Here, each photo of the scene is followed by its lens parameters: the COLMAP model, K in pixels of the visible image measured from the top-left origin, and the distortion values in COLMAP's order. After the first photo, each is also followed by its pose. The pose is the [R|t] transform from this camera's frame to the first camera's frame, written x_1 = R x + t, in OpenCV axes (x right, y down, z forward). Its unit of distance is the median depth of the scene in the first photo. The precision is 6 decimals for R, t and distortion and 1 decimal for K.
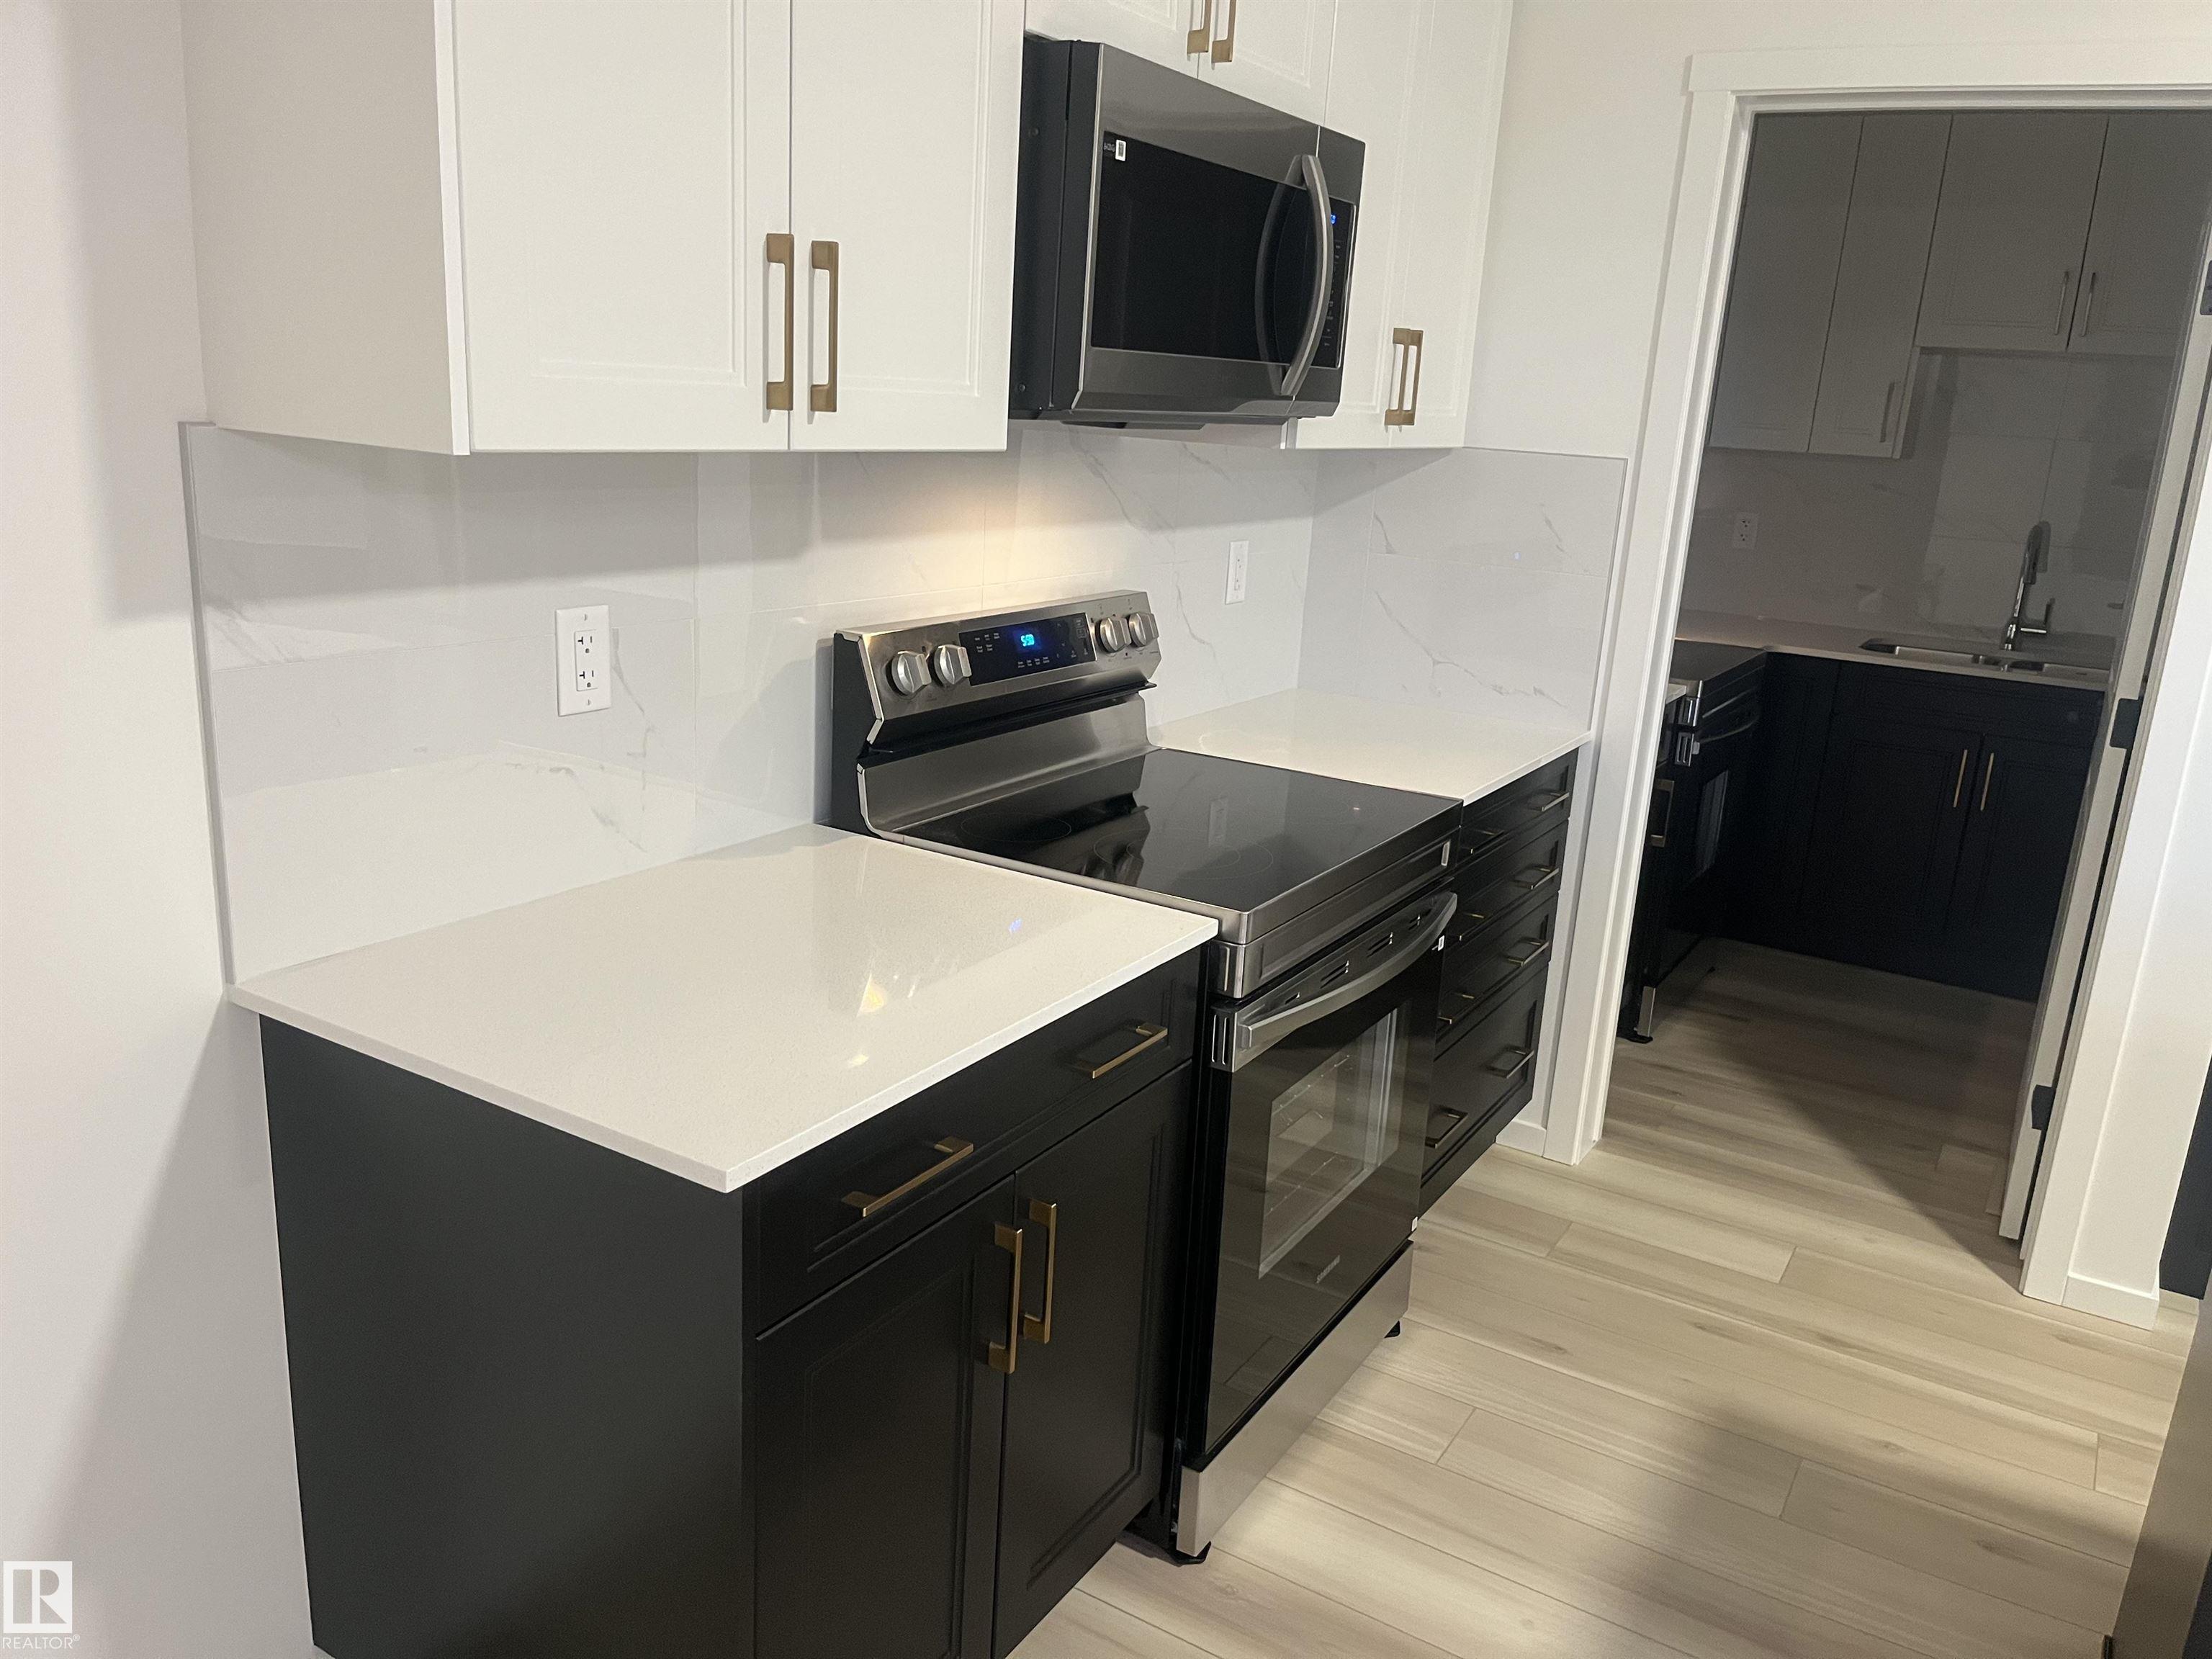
lens RADIAL K [[1686.7, 0, 1106.2], [0, 1686.7, 827.7], [0, 0, 1]] dist [0.050369, -0.089590]
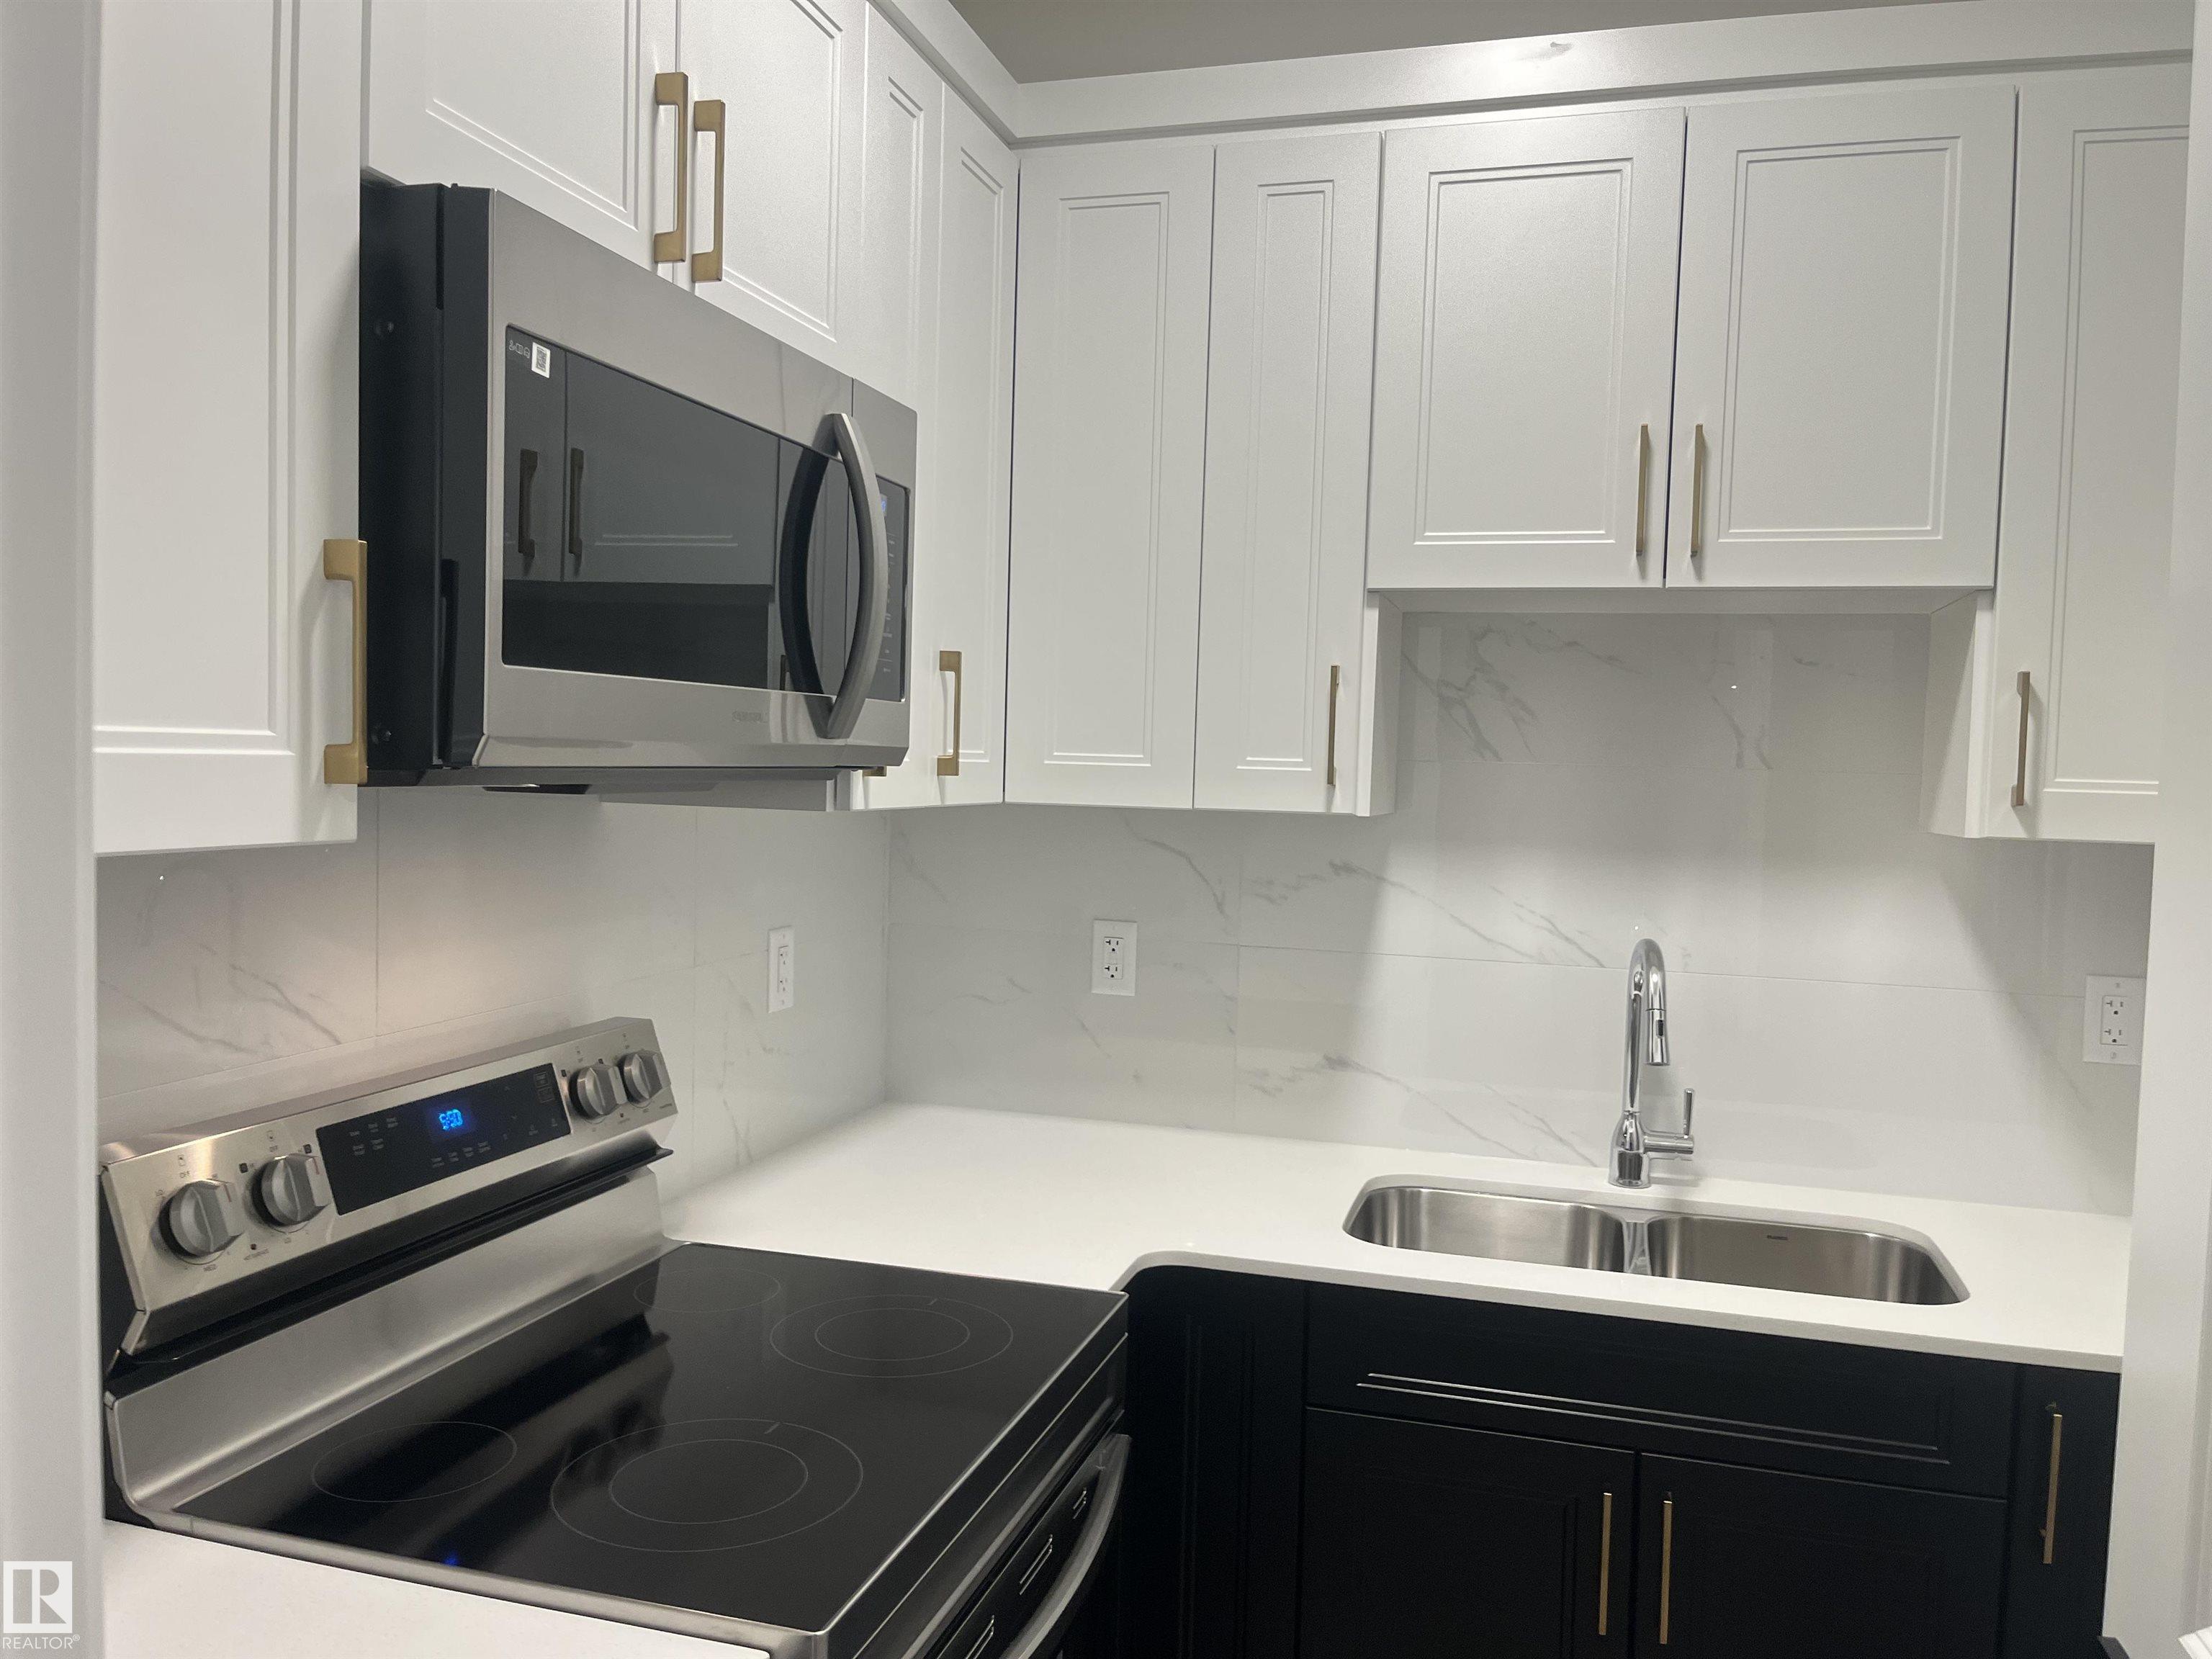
lens RADIAL K [[1686.7, 0, 1106.7], [0, 1686.7, 817.7], [0, 0, 1]] dist [0.050369, -0.089590]
pose [[0.965209, -0.041752, 0.258124, 0.031688], [0.094959, 0.975743, -0.197253, -0.071903], [-0.243627, 0.214901, 0.945761, 0.304761]]
